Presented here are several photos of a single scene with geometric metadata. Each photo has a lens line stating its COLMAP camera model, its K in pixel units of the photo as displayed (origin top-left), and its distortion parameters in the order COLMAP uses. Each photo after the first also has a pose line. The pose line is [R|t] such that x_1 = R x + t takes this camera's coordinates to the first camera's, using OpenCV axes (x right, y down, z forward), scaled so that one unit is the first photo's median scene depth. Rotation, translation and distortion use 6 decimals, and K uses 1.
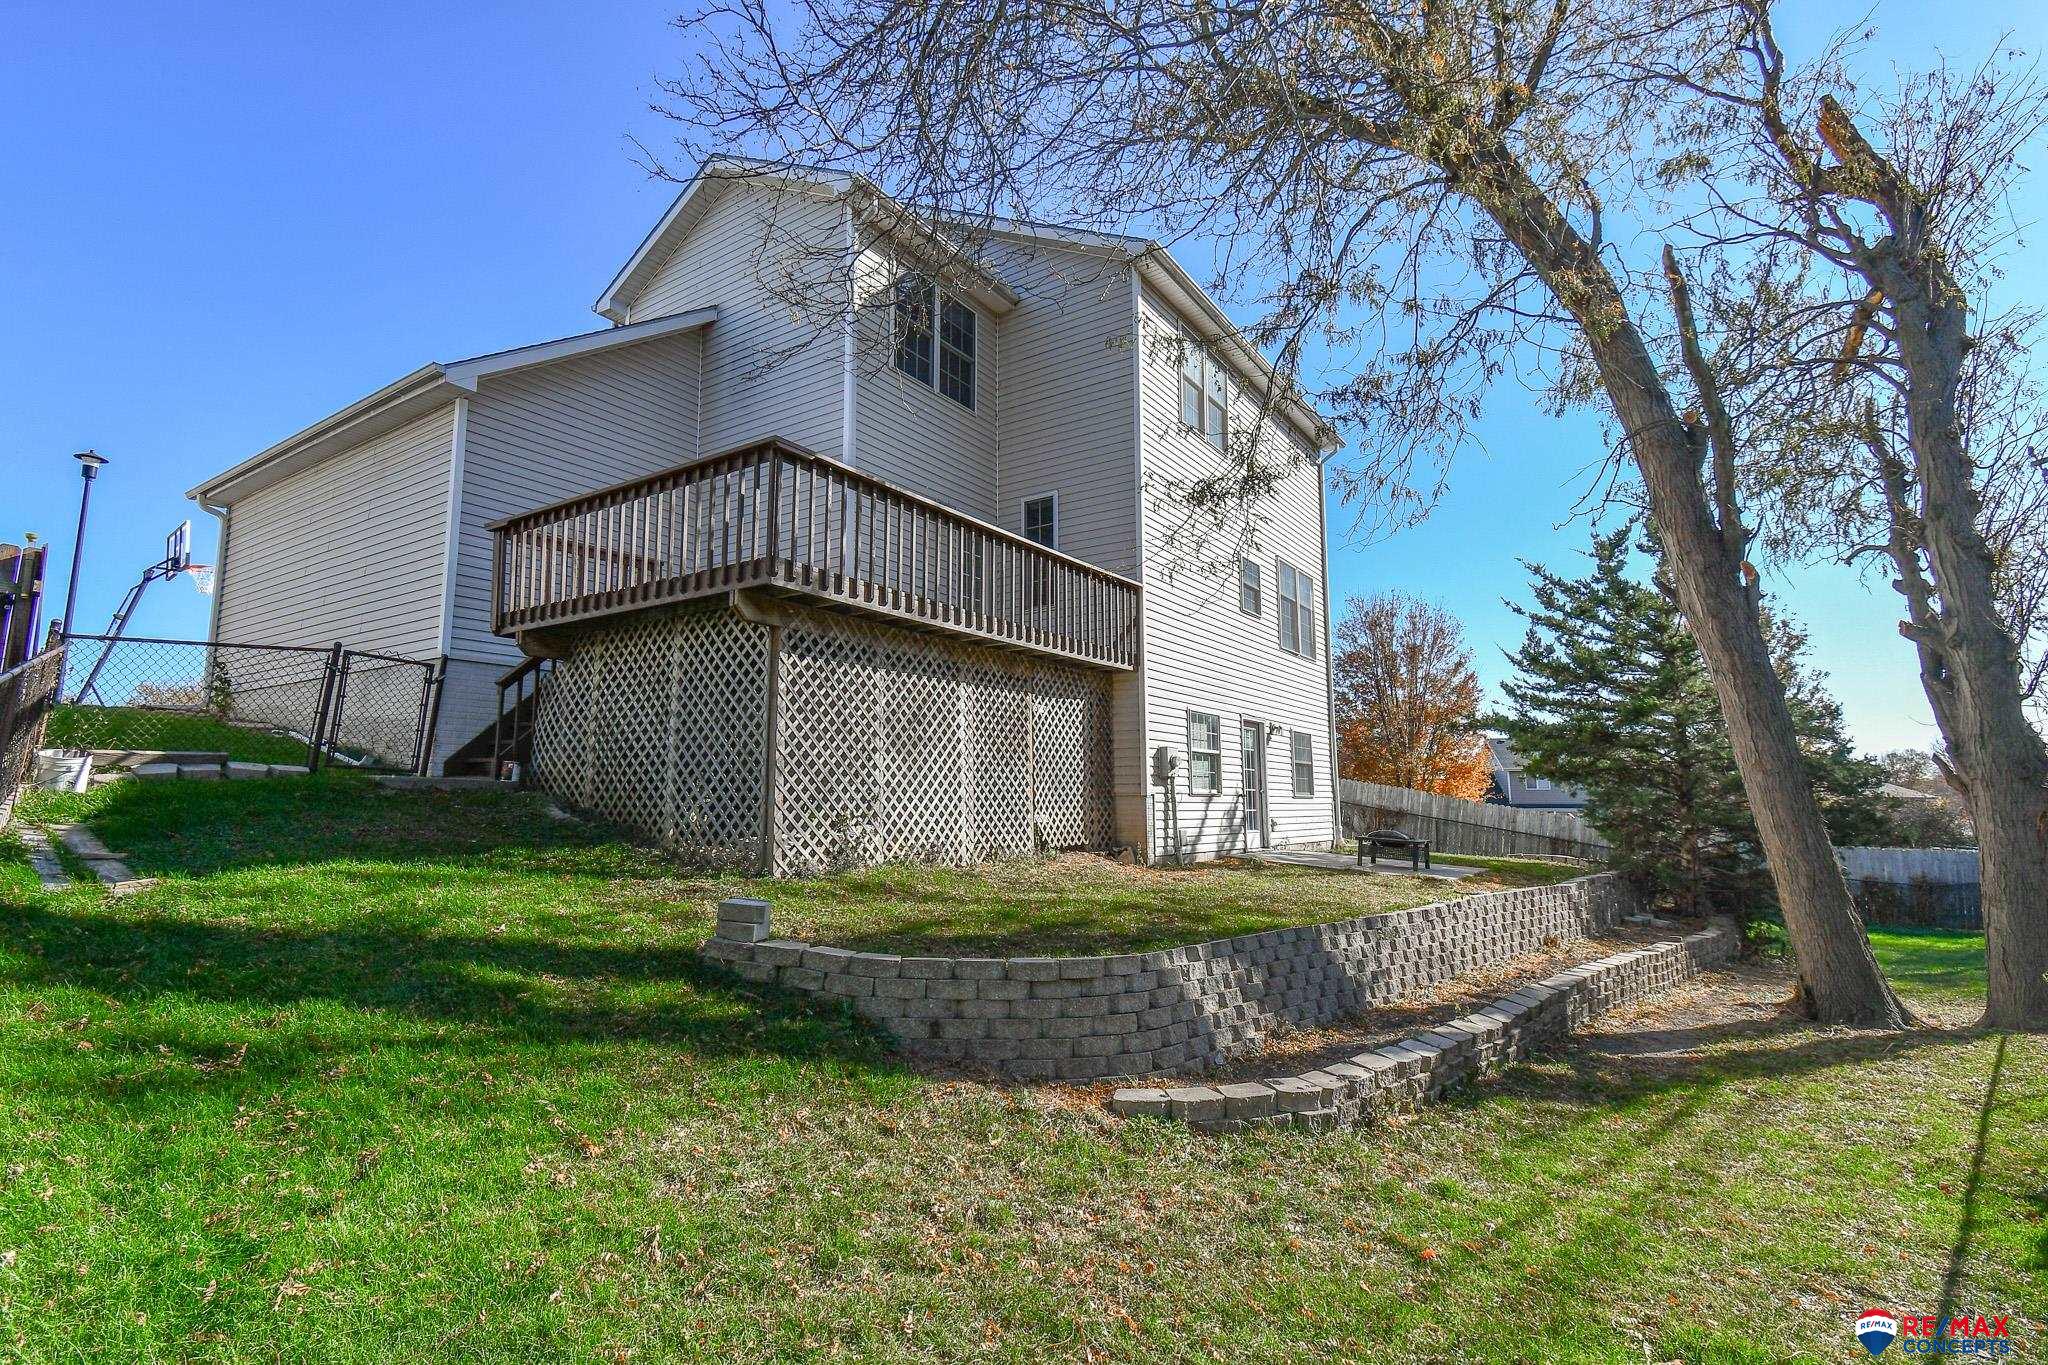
lens RADIAL K [[945.8, 0, 1025.1], [0, 945.8, 676.9], [0, 0, 1]] dist [0.000121, 0.000006]
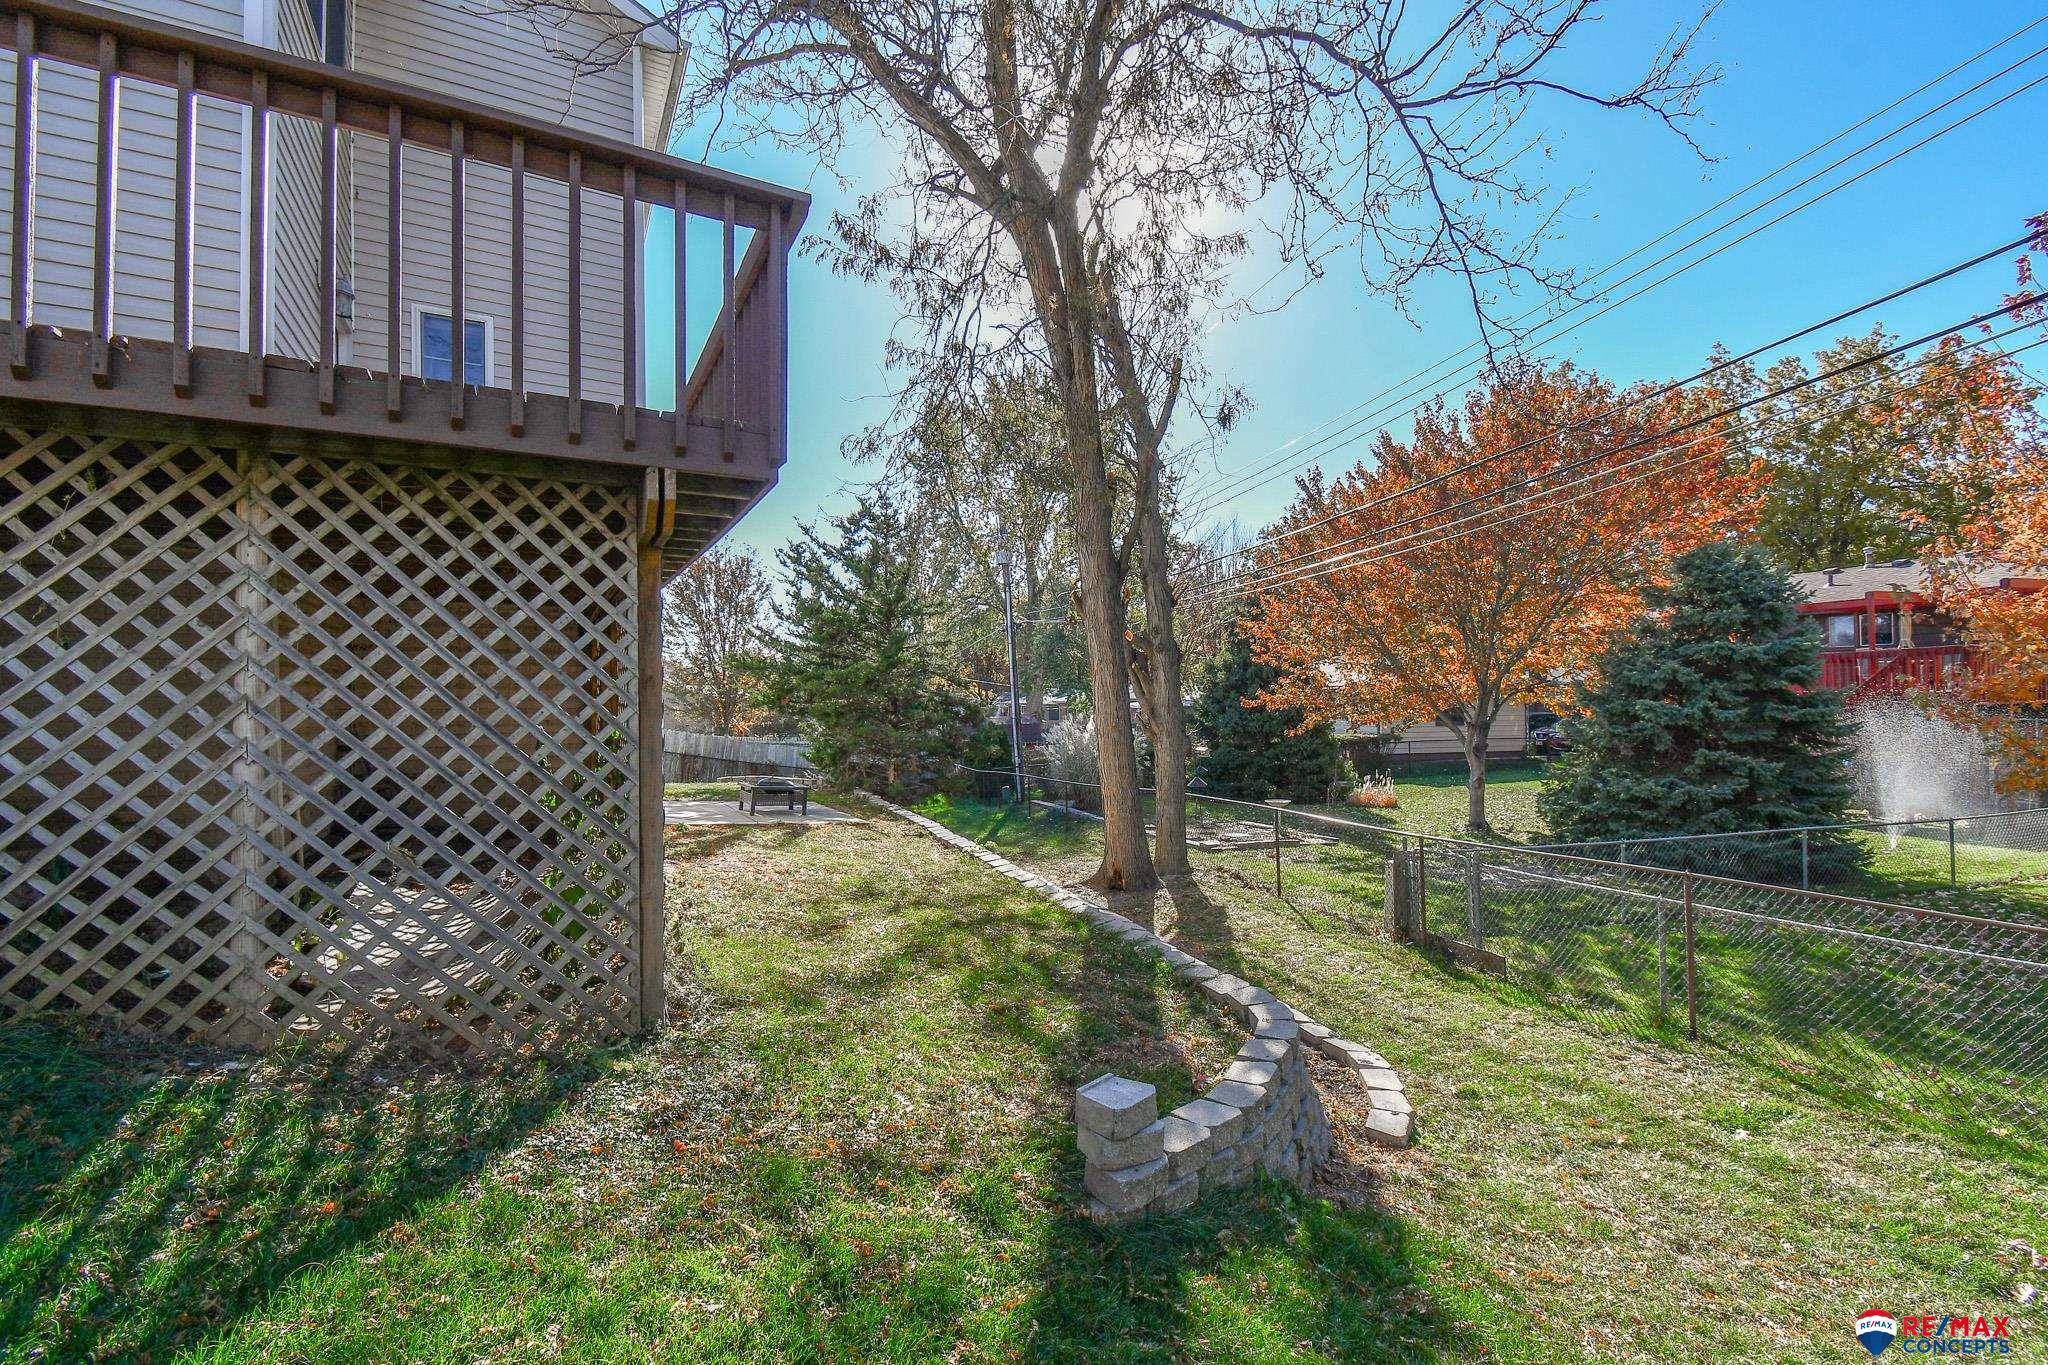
lens RADIAL K [[894.3, 0, 1024.3], [0, 894.3, 685.8], [0, 0, 1]] dist [0.025815, -0.007175]
pose [[0.477062, 0.000210, 0.878870, -0.555528], [-0.114784, 0.991449, 0.062070, -0.028969], [-0.871342, -0.130491, 0.473007, 0.557755]]
